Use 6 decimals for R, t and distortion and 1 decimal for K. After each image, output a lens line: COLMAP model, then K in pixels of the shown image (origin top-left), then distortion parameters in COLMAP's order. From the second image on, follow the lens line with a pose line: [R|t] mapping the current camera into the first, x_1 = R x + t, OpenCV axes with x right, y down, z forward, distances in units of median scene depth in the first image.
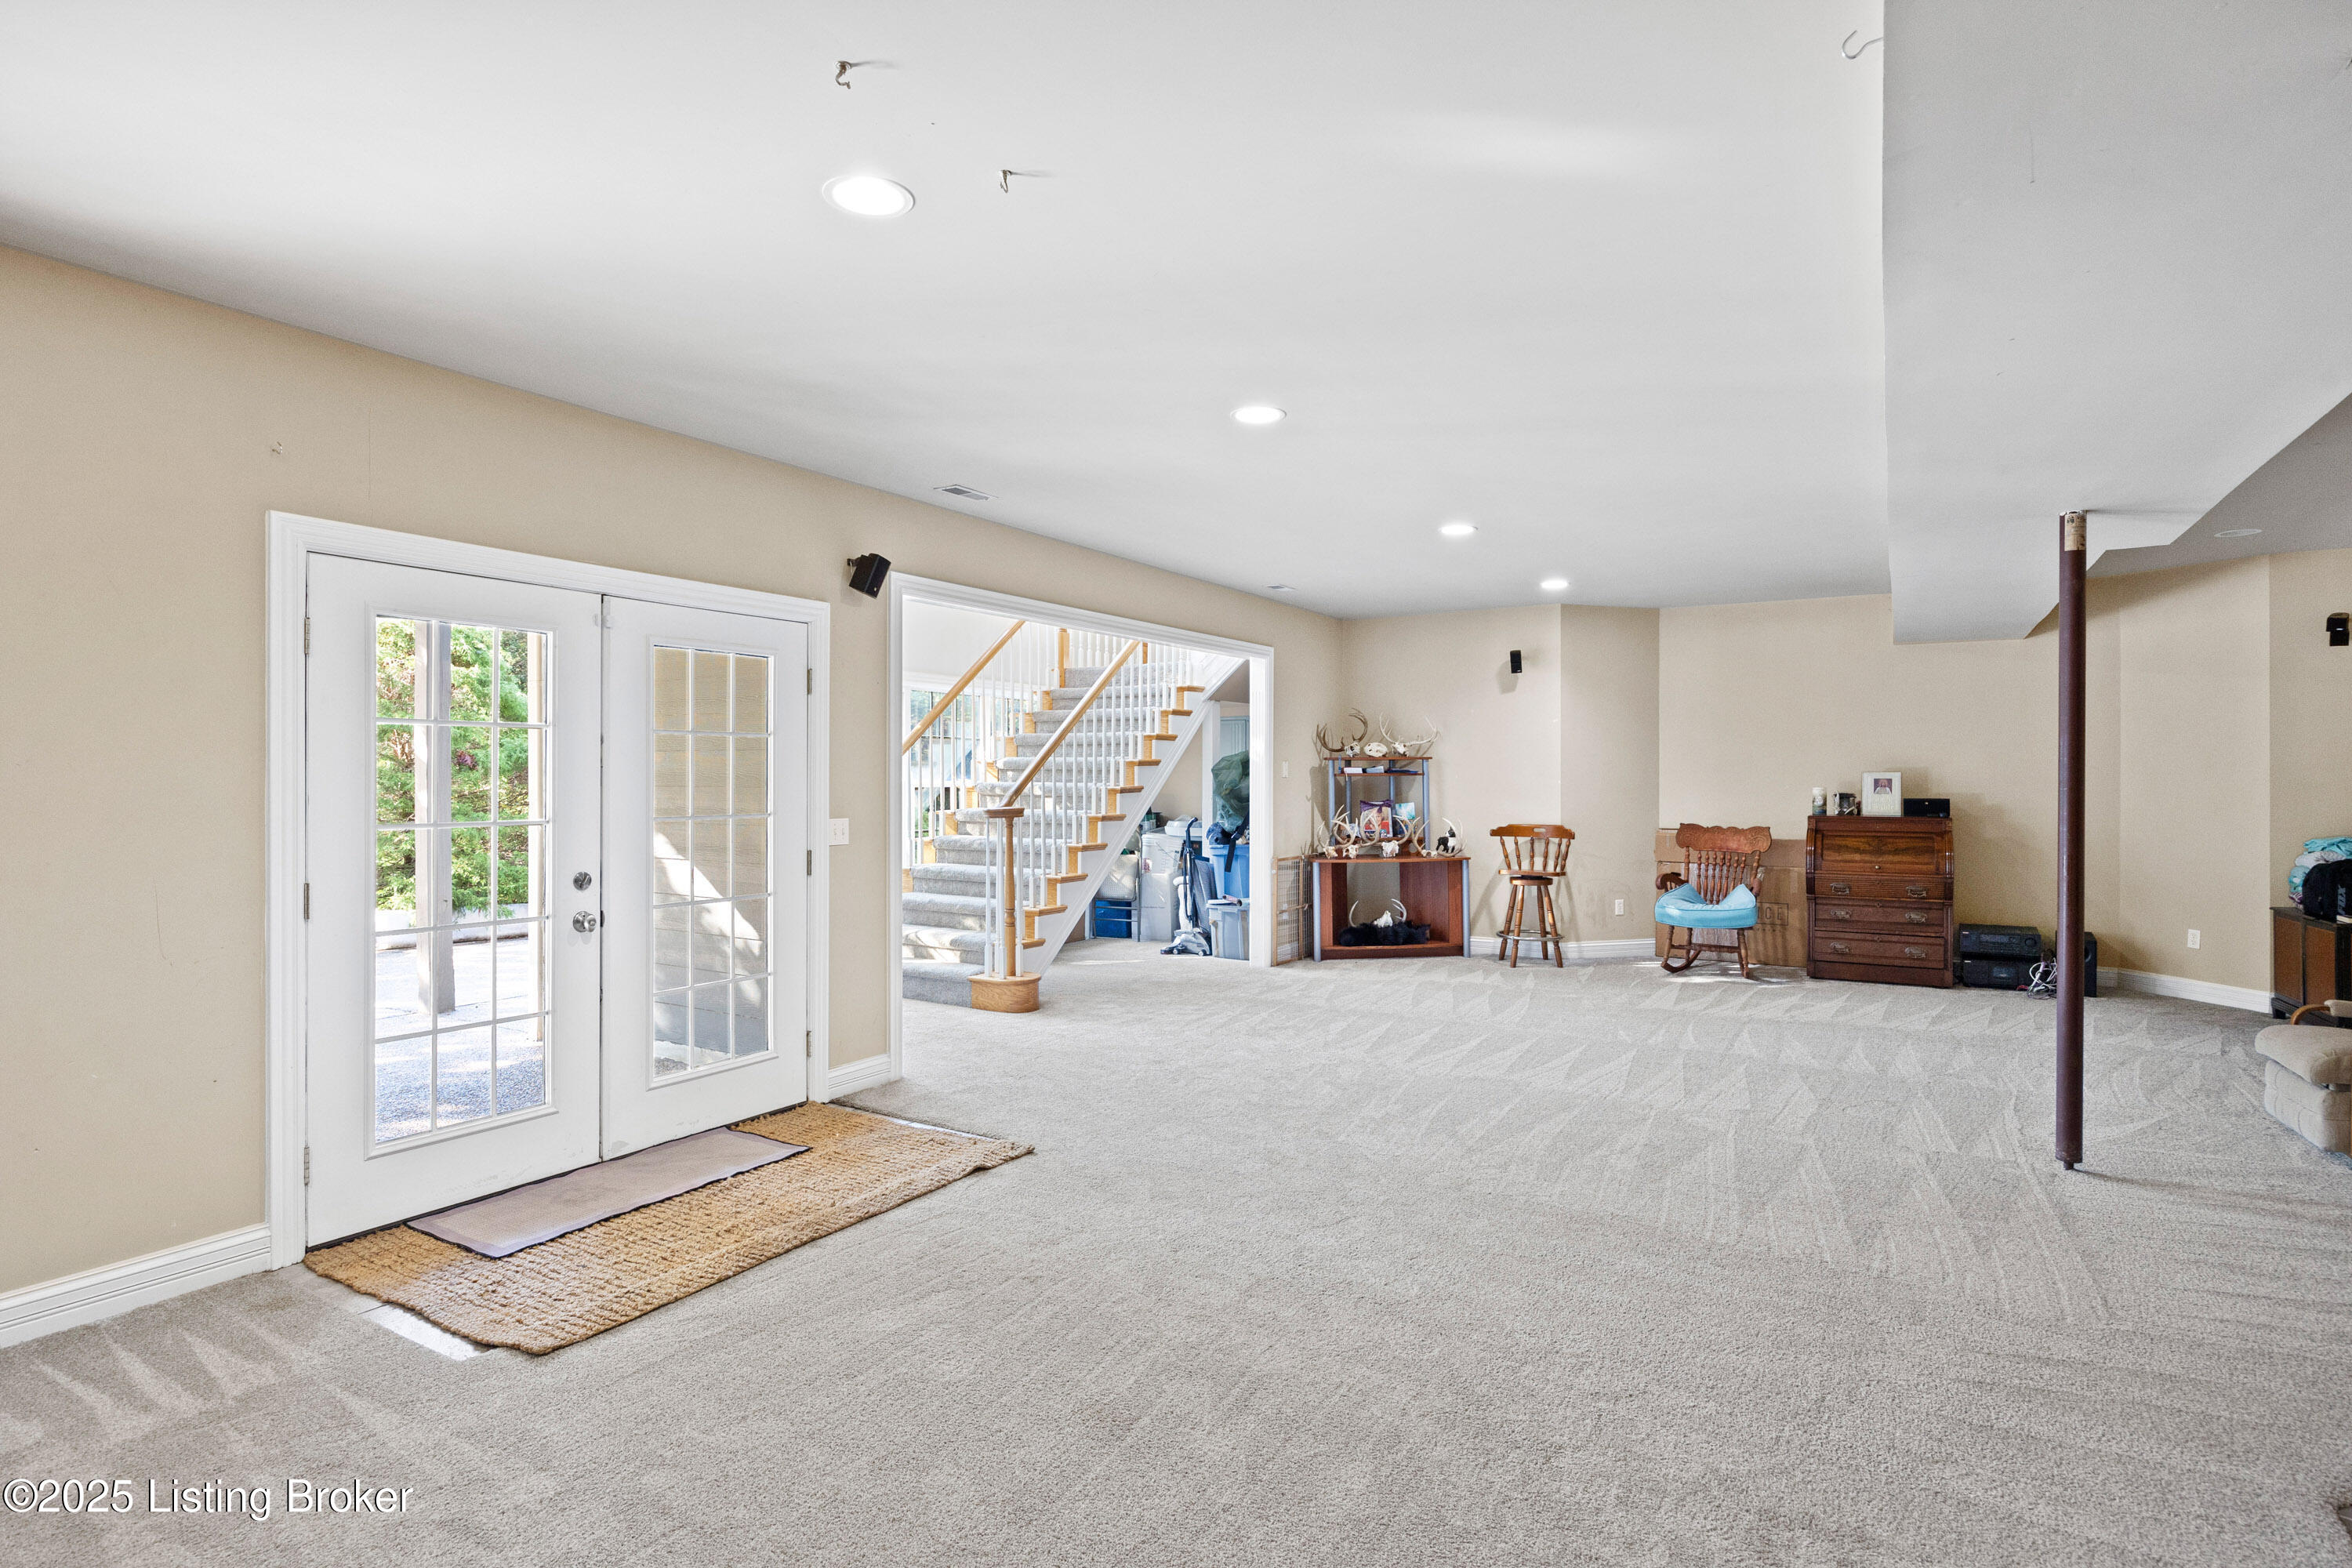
lens RADIAL K [[1175.2, 0, 1169.4], [0, 1175.2, 785.9], [0, 0, 1]] dist [-0.001649, 0.000067]
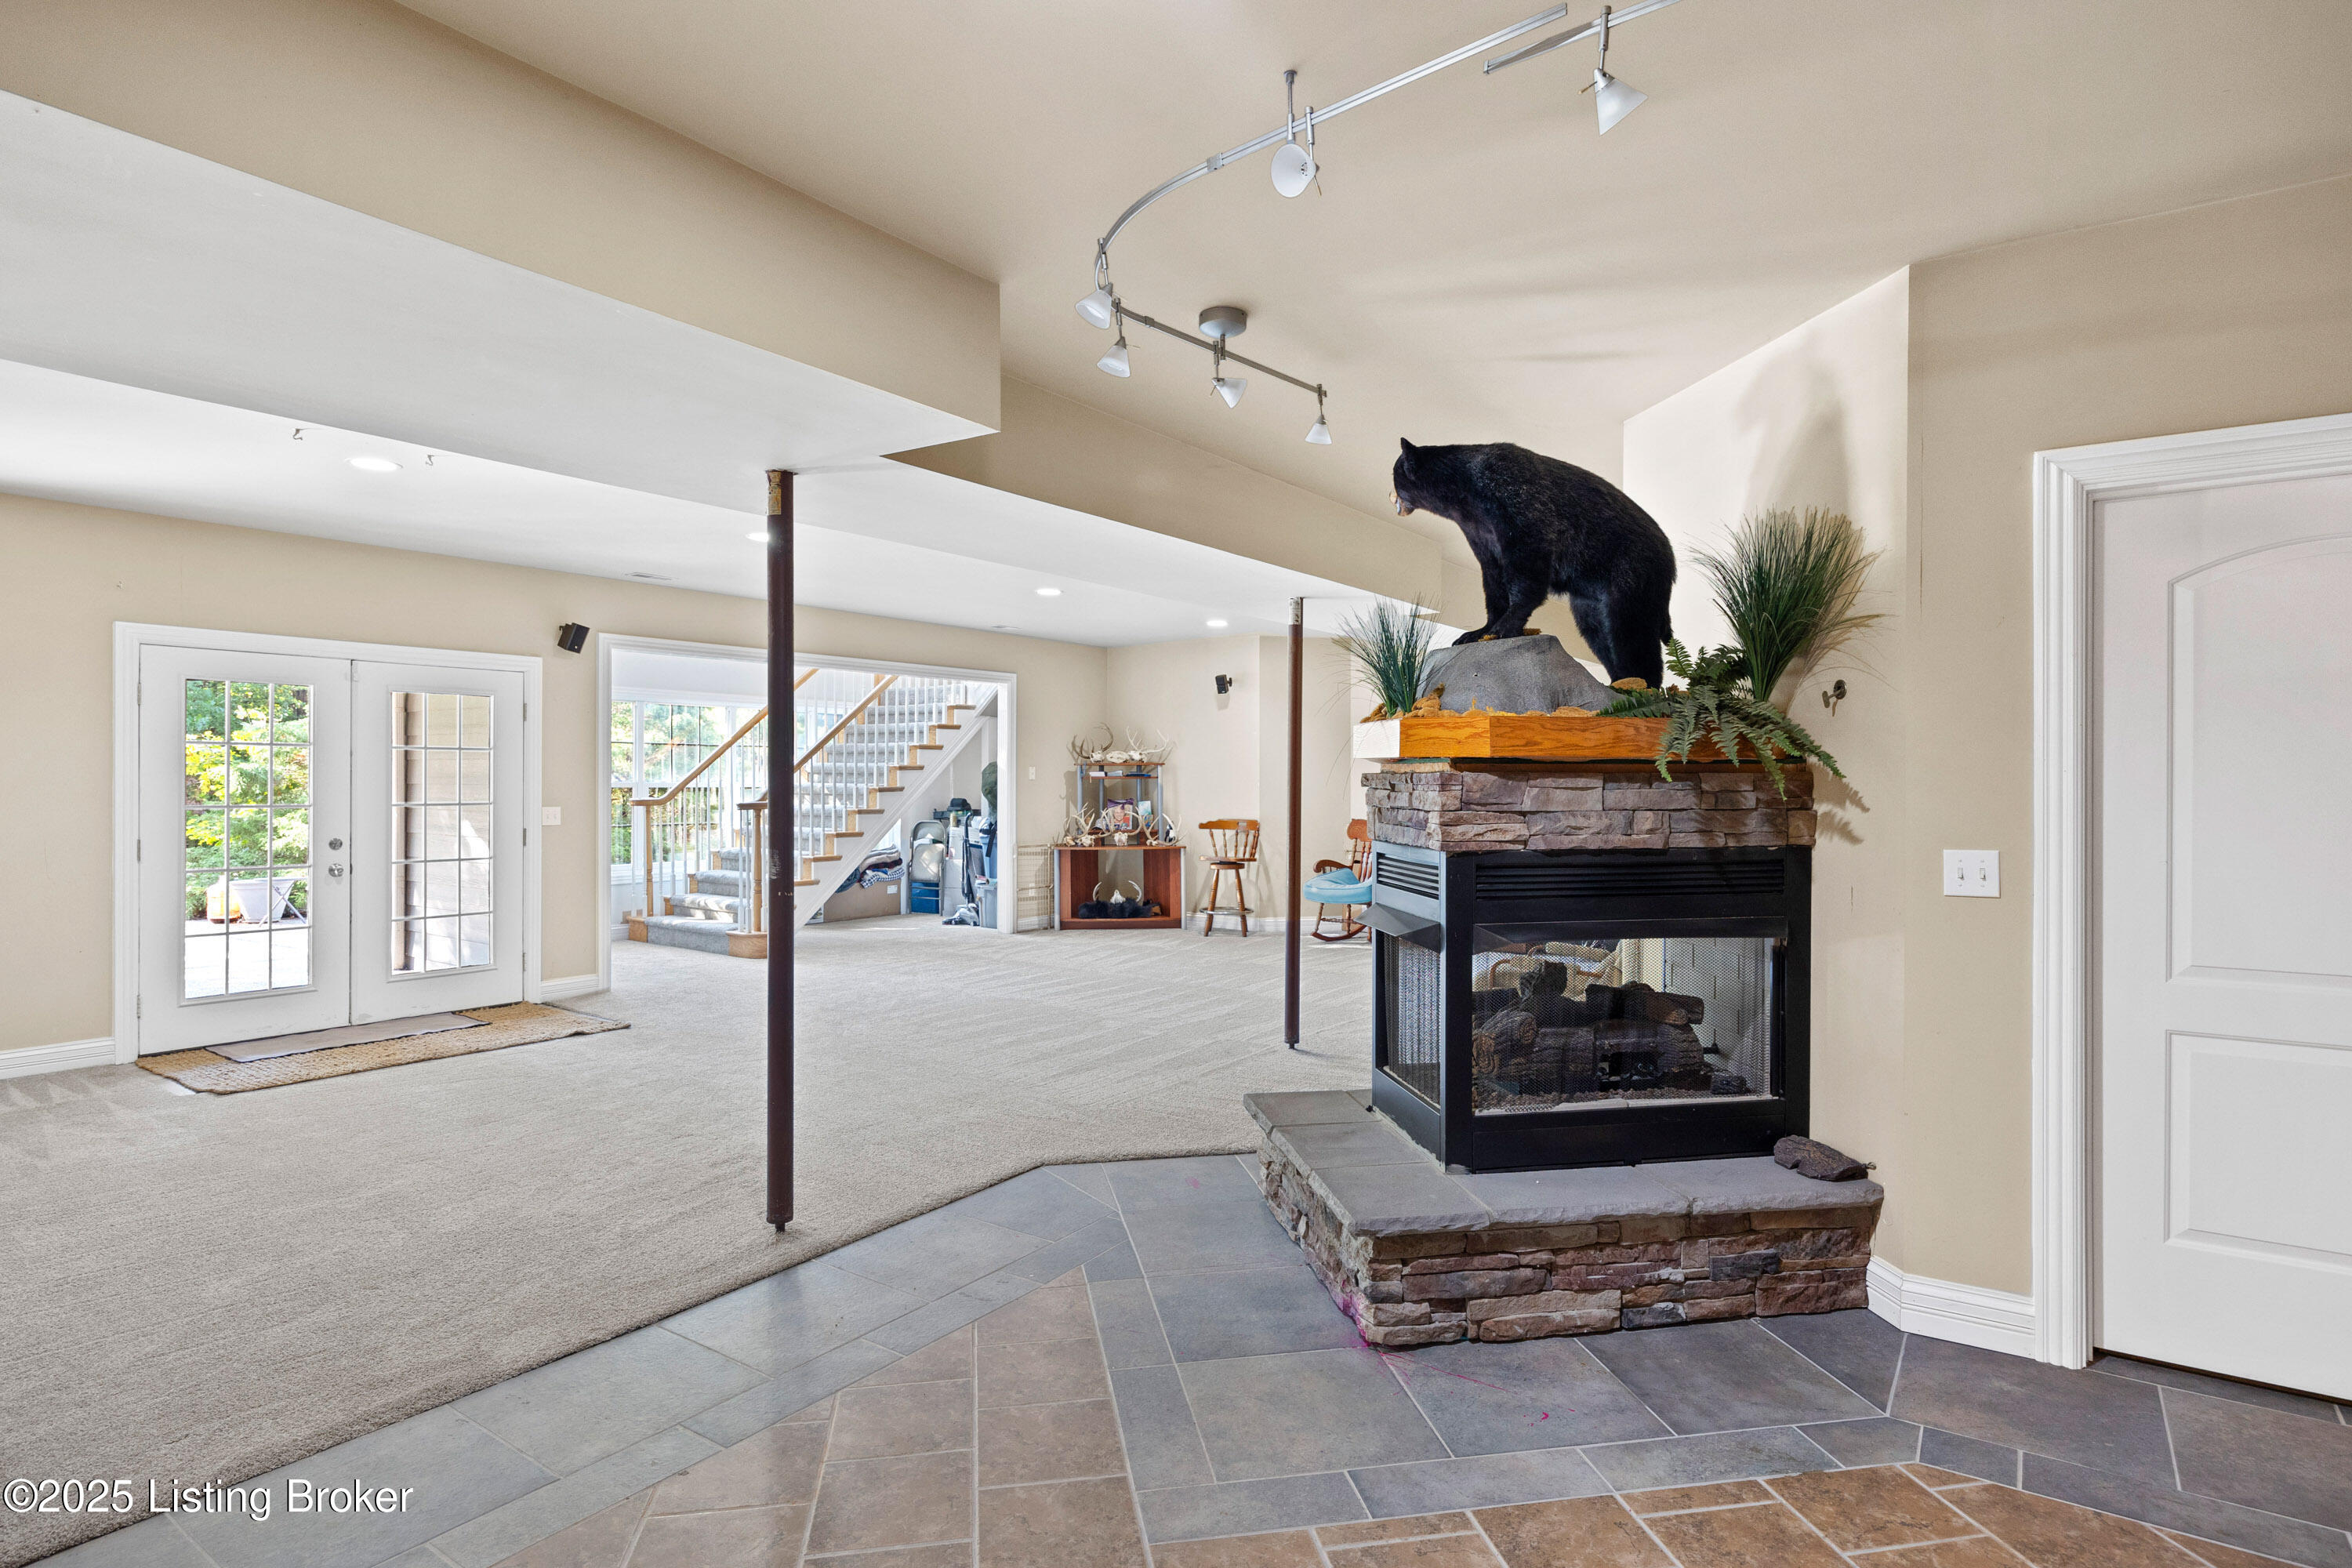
lens RADIAL K [[1175.2, 0, 1133.9], [0, 1175.2, 789.3], [0, 0, 1]] dist [-0.001649, 0.000067]
pose [[0.996543, 0.003012, -0.083019, 0.314484], [-0.002986, 0.999995, 0.000444, 0.001925], [0.083020, -0.000195, 0.996548, -0.214042]]
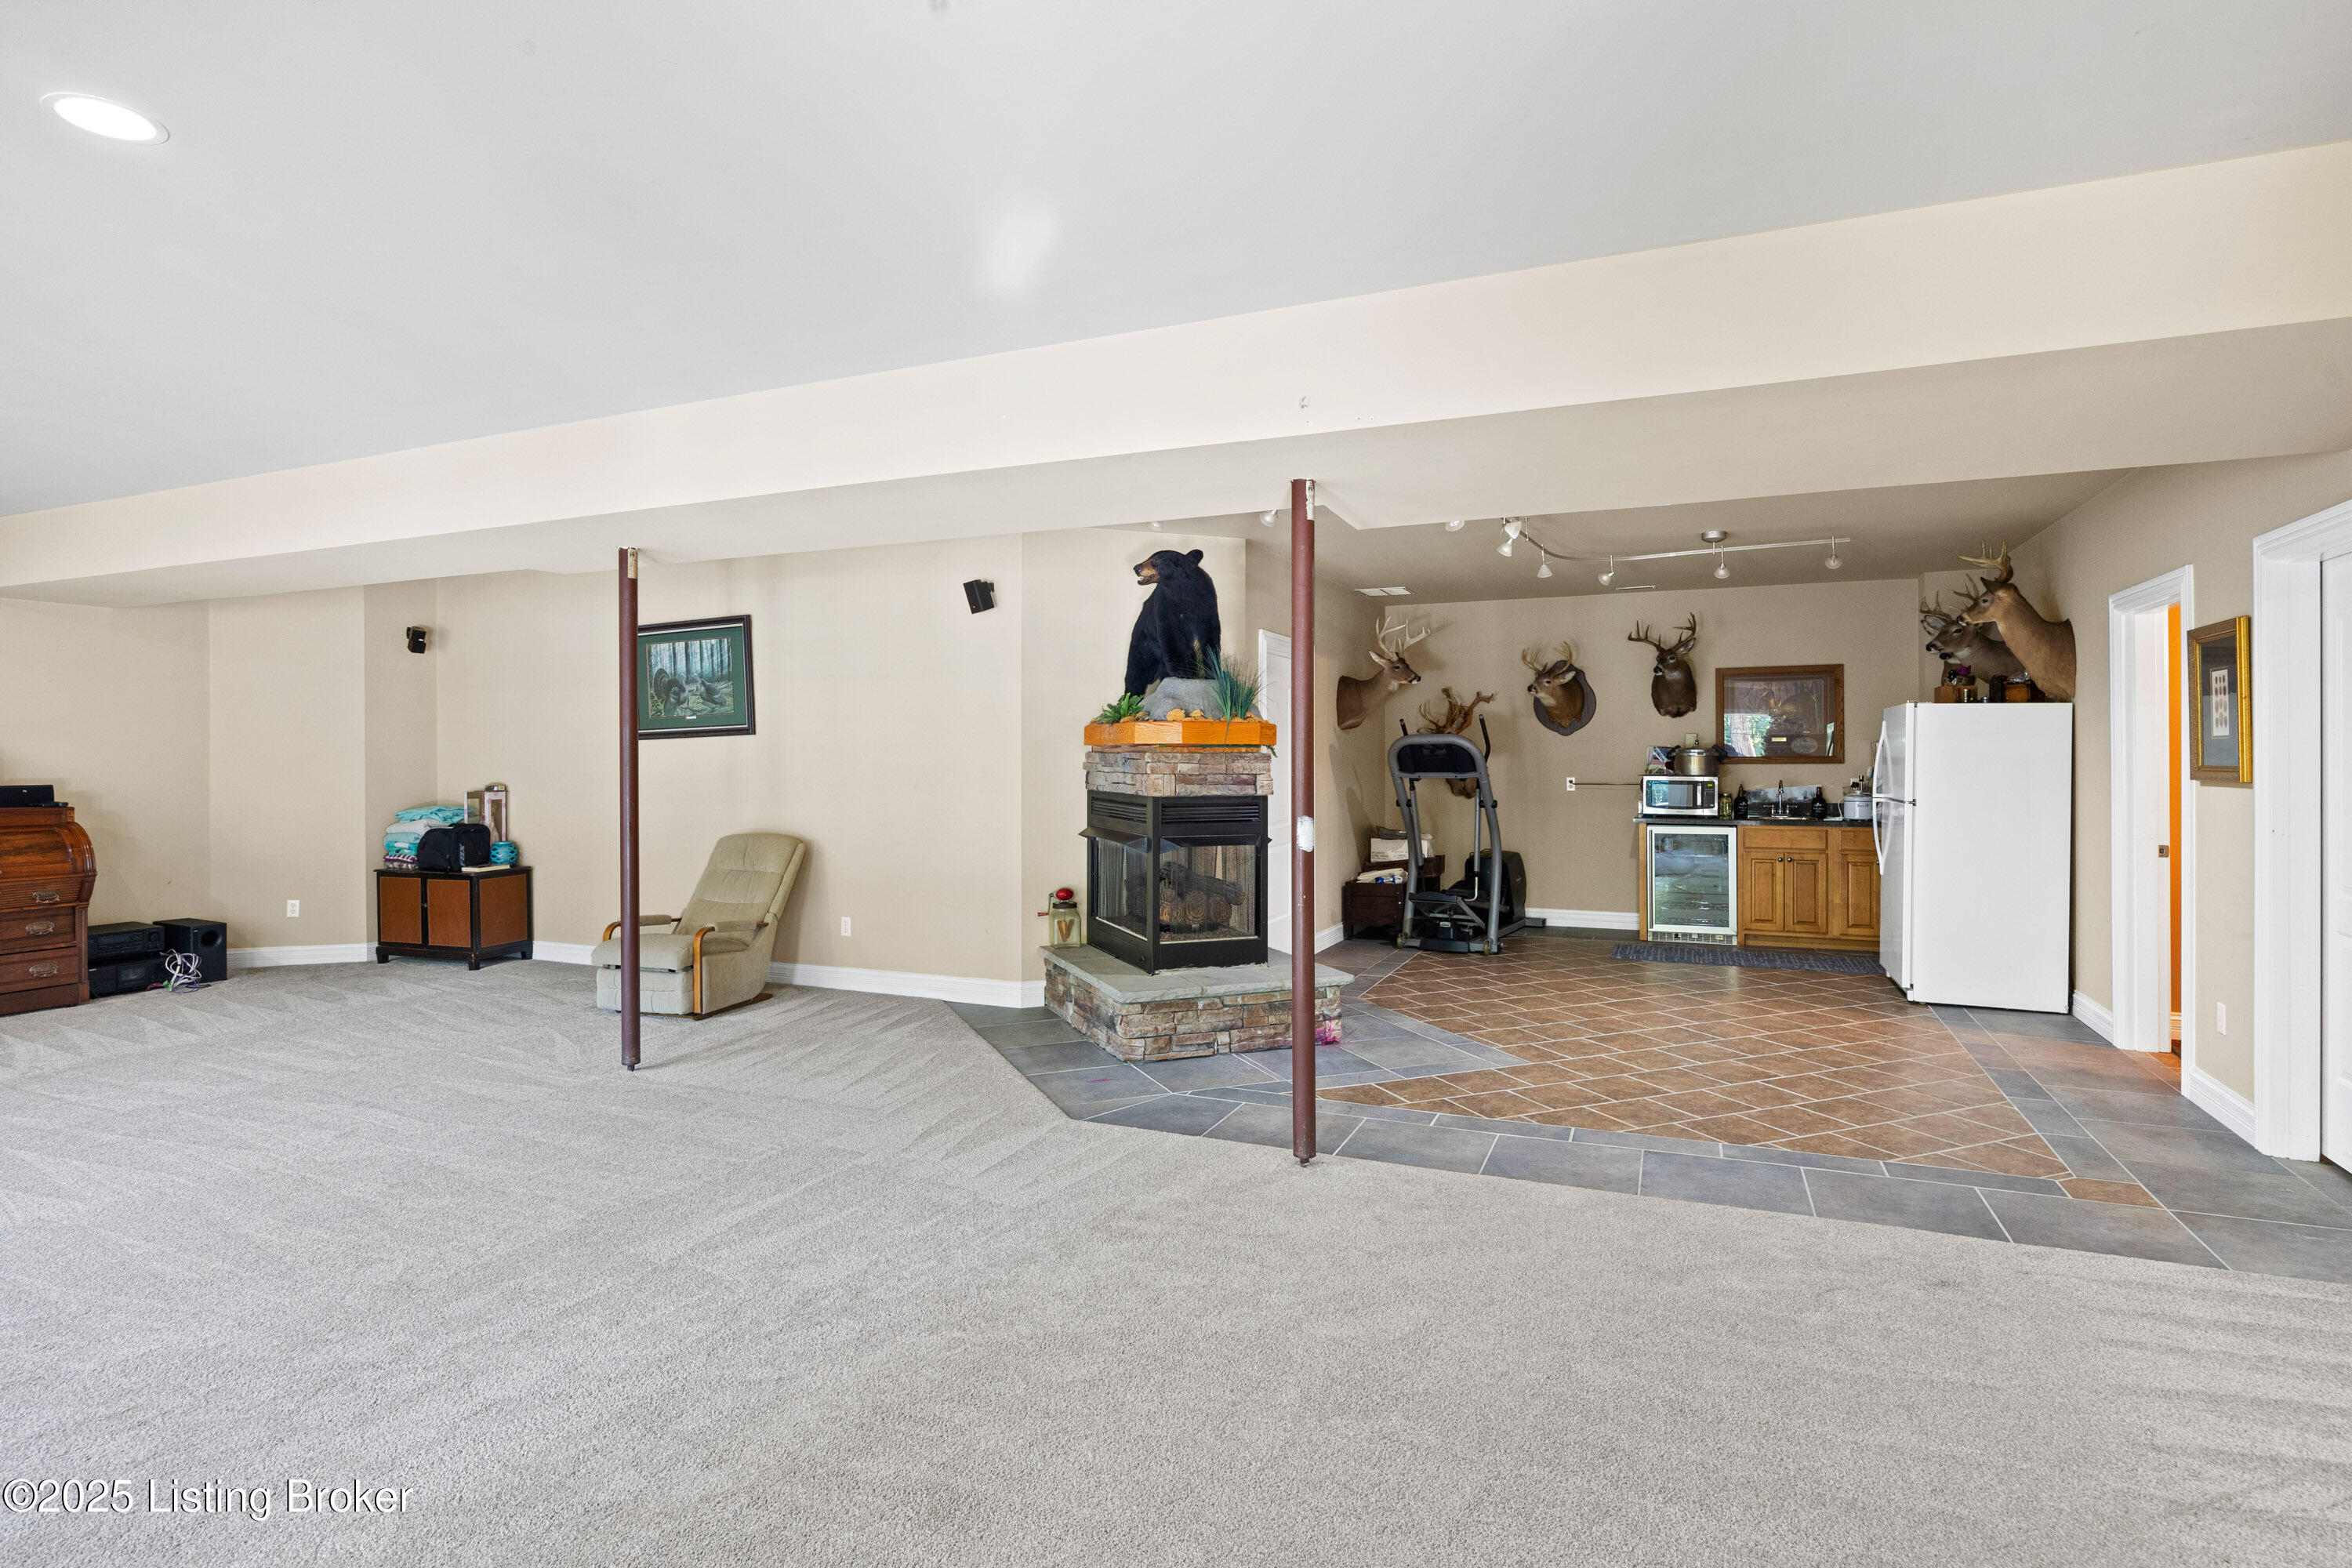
lens RADIAL K [[1175.2, 0, 1188.7], [0, 1175.2, 767.9], [0, 0, 1]] dist [-0.001649, 0.000067]
pose [[-0.134765, -0.005512, 0.990862, -0.257650], [0.006831, 0.999956, 0.006492, -0.001255], [-0.990854, 0.007643, -0.134721, 0.262907]]
